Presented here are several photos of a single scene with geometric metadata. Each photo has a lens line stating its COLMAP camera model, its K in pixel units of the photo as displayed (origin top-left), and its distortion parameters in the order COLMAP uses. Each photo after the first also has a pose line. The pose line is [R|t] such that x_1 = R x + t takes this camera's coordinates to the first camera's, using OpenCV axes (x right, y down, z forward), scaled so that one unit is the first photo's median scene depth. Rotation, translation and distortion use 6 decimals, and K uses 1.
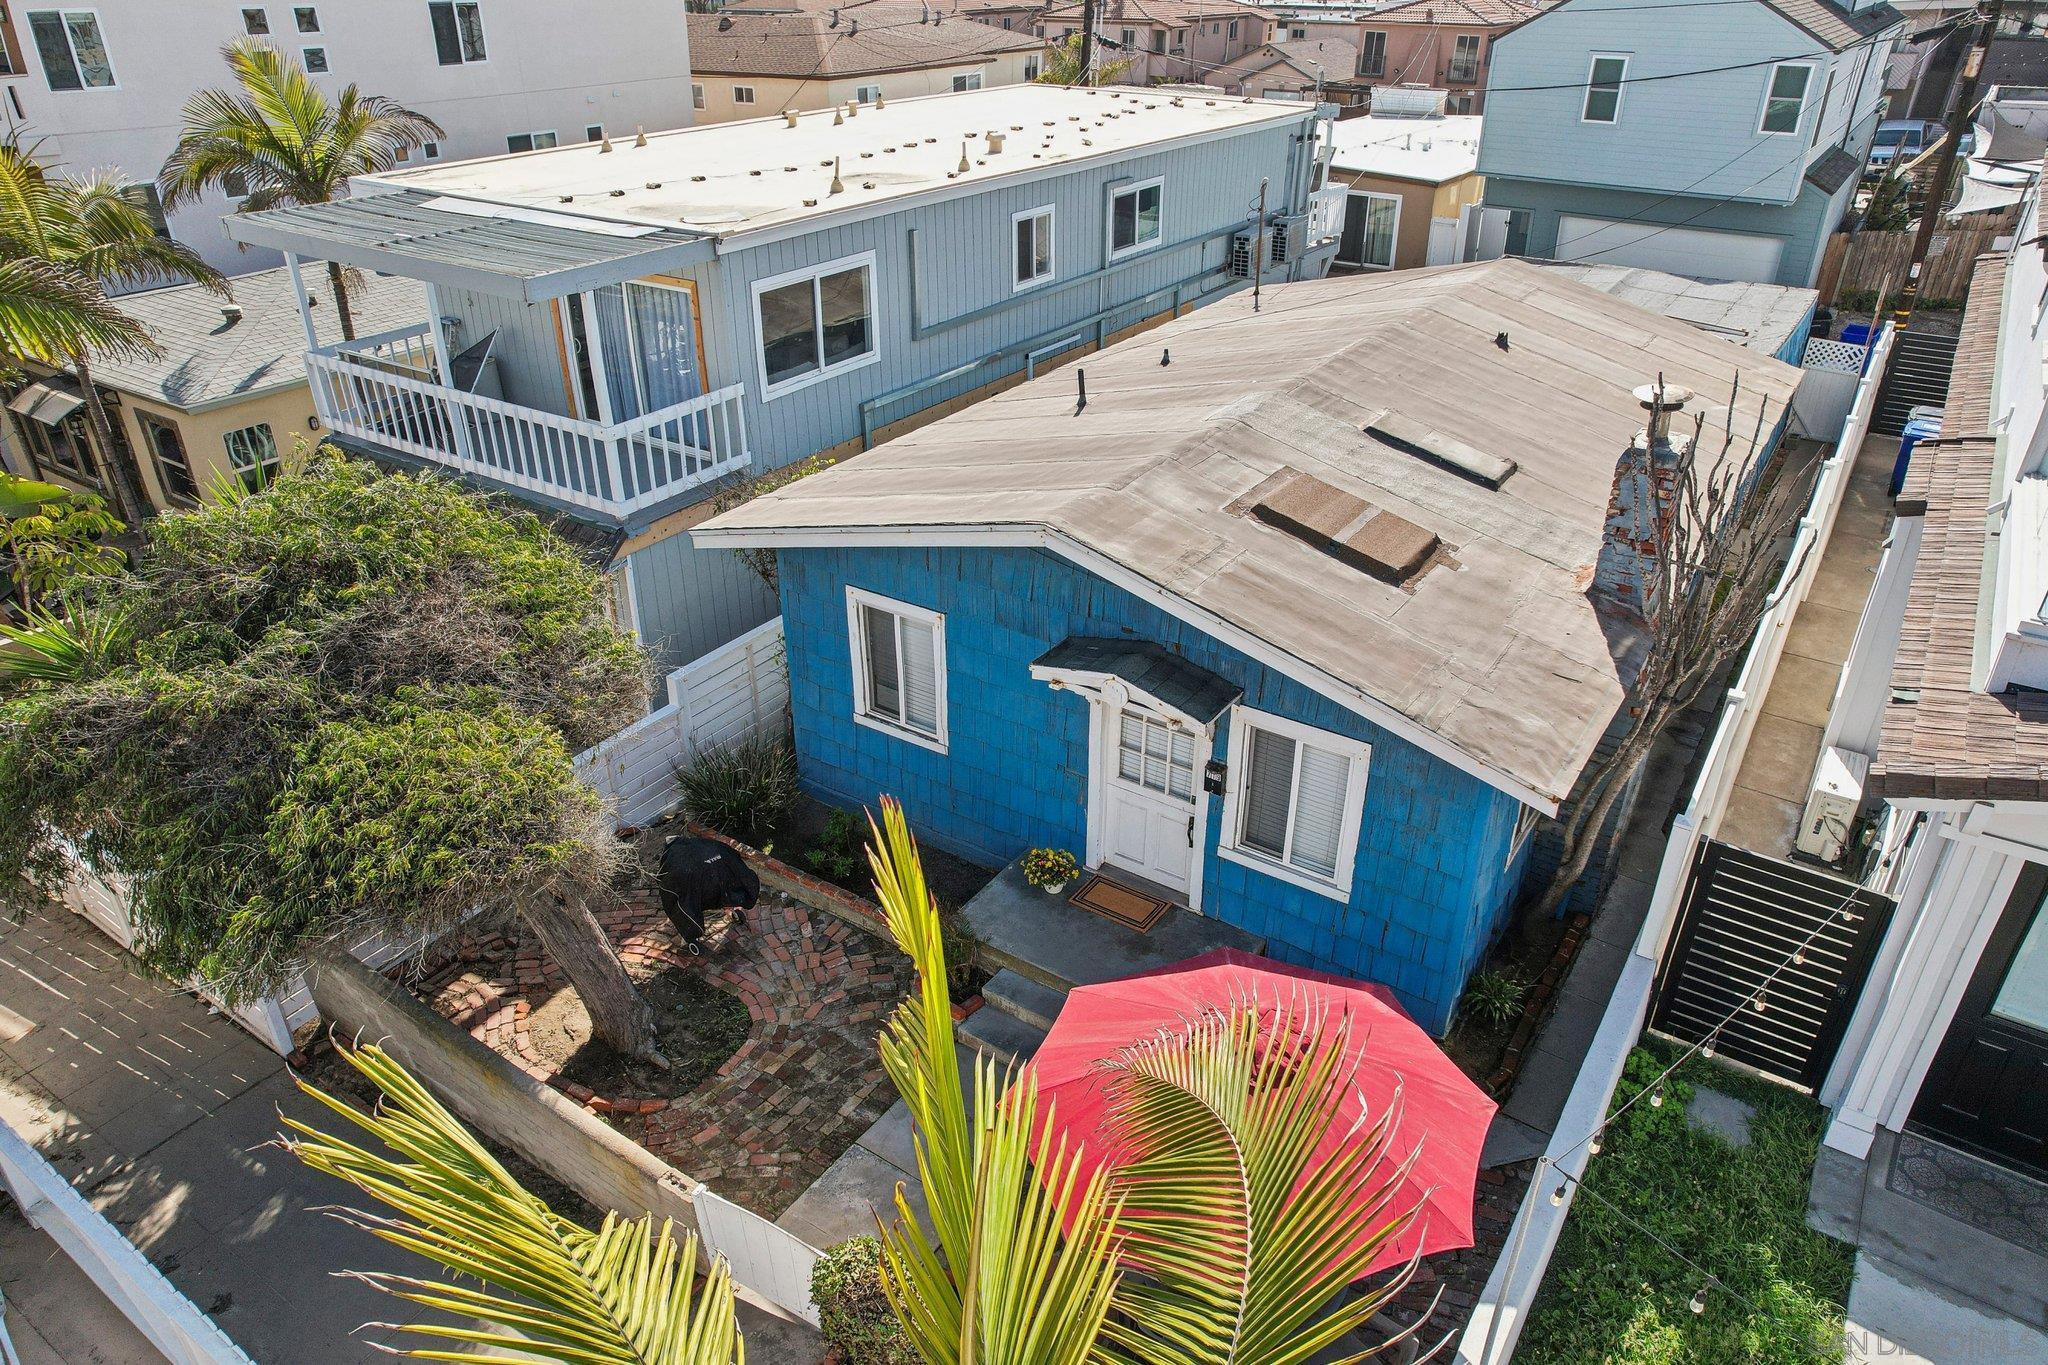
lens RADIAL K [[1349.9, 0, 1024.0], [0, 1349.9, 682.5], [0, 0, 1]] dist [-0.073089, 0.069147]
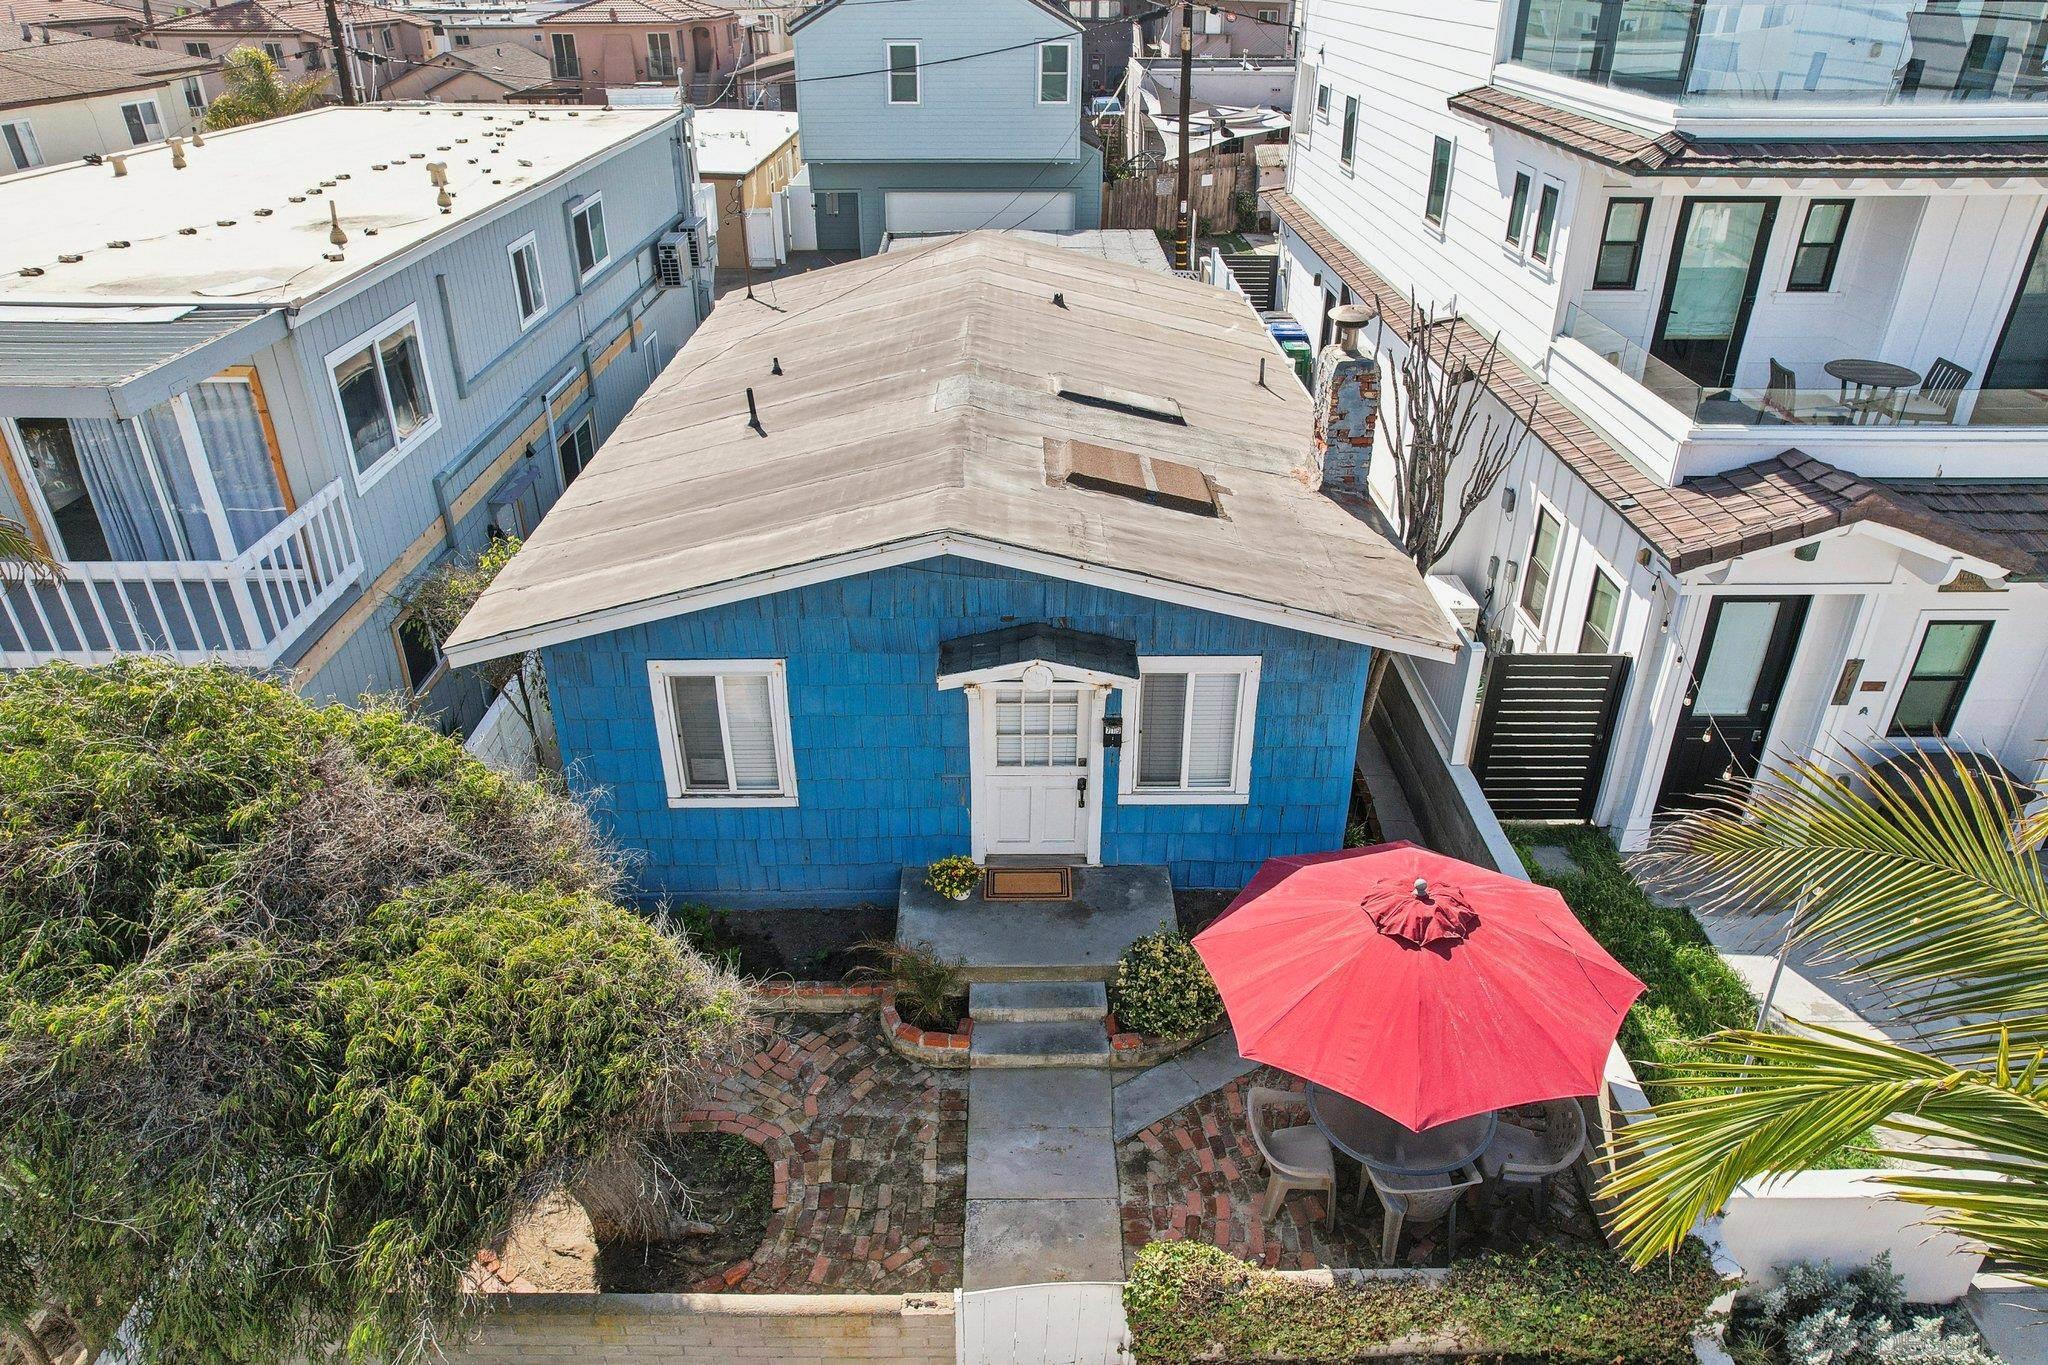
lens RADIAL K [[1349.9, 0, 1024.0], [0, 1349.9, 682.5], [0, 0, 1]] dist [-0.073089, 0.069147]
pose [[0.822929, -0.274948, 0.497183, -0.429557], [0.274636, 0.958577, 0.075533, -0.065529], [-0.497356, 0.074386, 0.864352, 0.116067]]
